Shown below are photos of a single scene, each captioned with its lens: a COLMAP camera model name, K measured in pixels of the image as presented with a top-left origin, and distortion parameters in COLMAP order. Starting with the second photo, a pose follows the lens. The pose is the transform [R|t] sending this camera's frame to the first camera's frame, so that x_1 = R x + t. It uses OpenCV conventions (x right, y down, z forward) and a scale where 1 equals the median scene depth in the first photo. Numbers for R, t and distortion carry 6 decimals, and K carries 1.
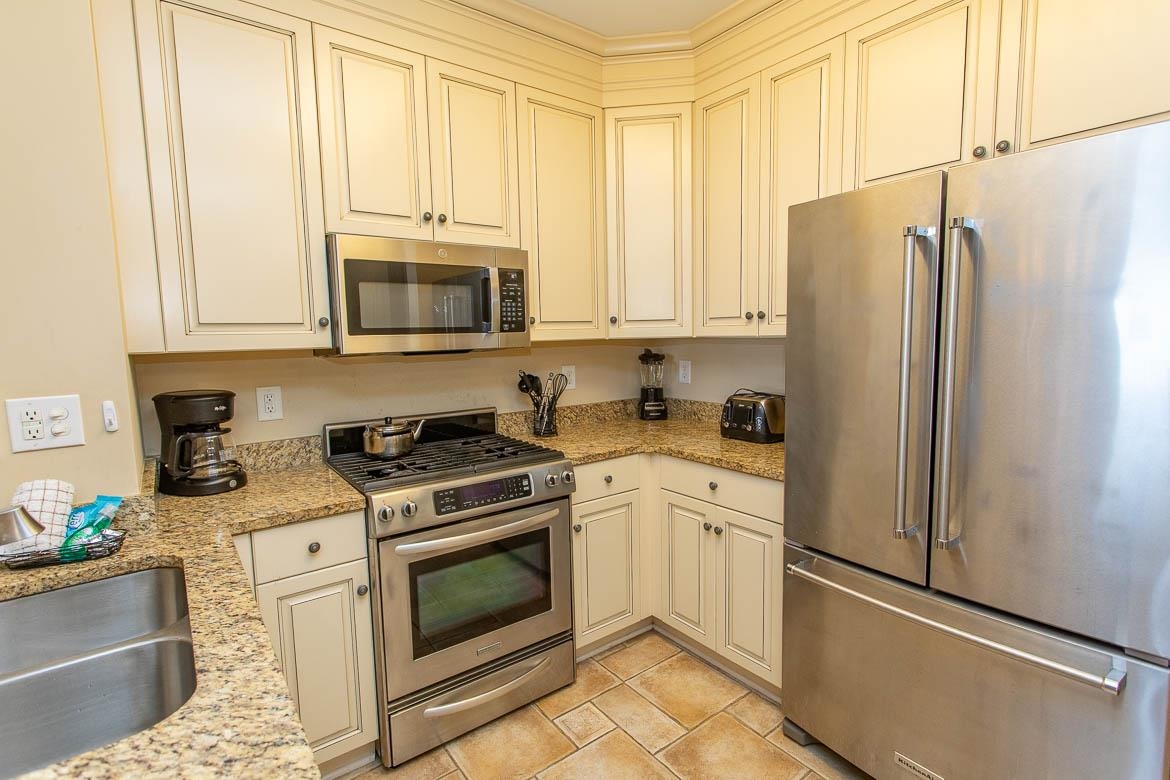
lens RADIAL K [[552.4, 0, 583.0], [0, 552.4, 386.1], [0, 0, 1]] dist [-0.000526, 0.001319]
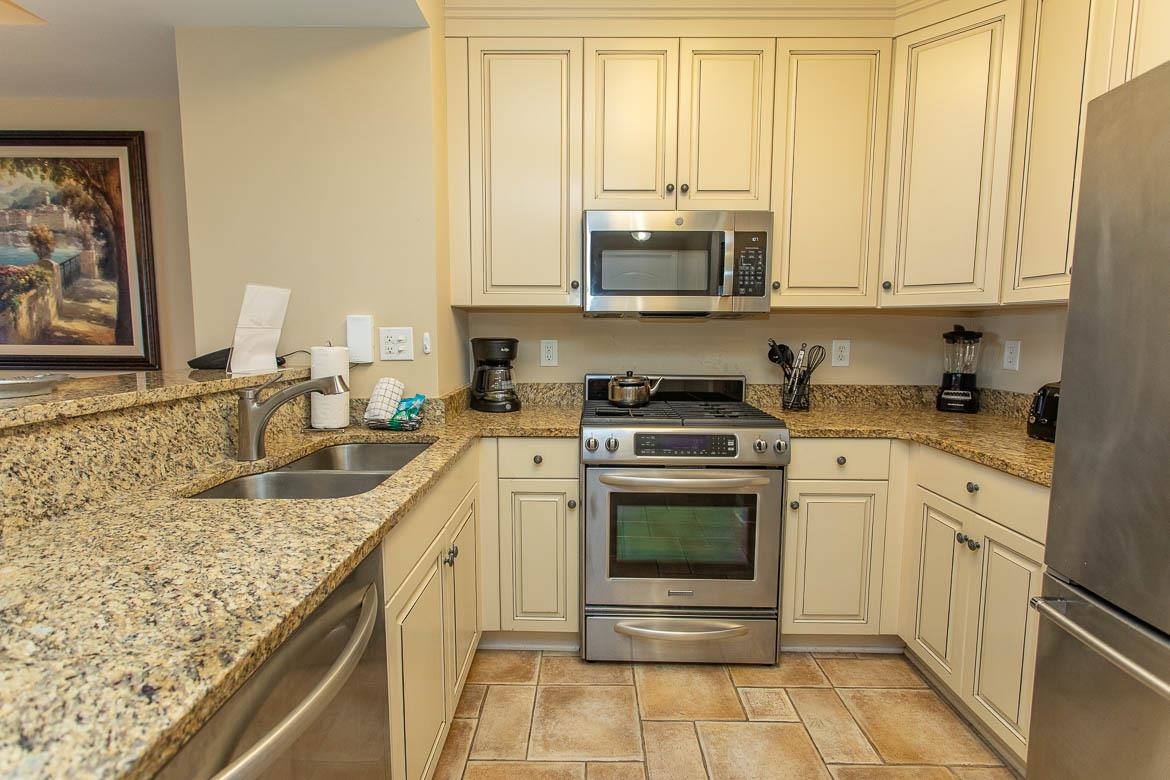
lens RADIAL K [[552.4, 0, 583.0], [0, 552.4, 386.1], [0, 0, 1]] dist [-0.000526, 0.001319]
pose [[0.791347, 0.085497, -0.605360, 0.261196], [-0.079805, 0.996147, 0.036365, 0.052805], [0.606137, 0.019534, 0.795121, 0.038321]]
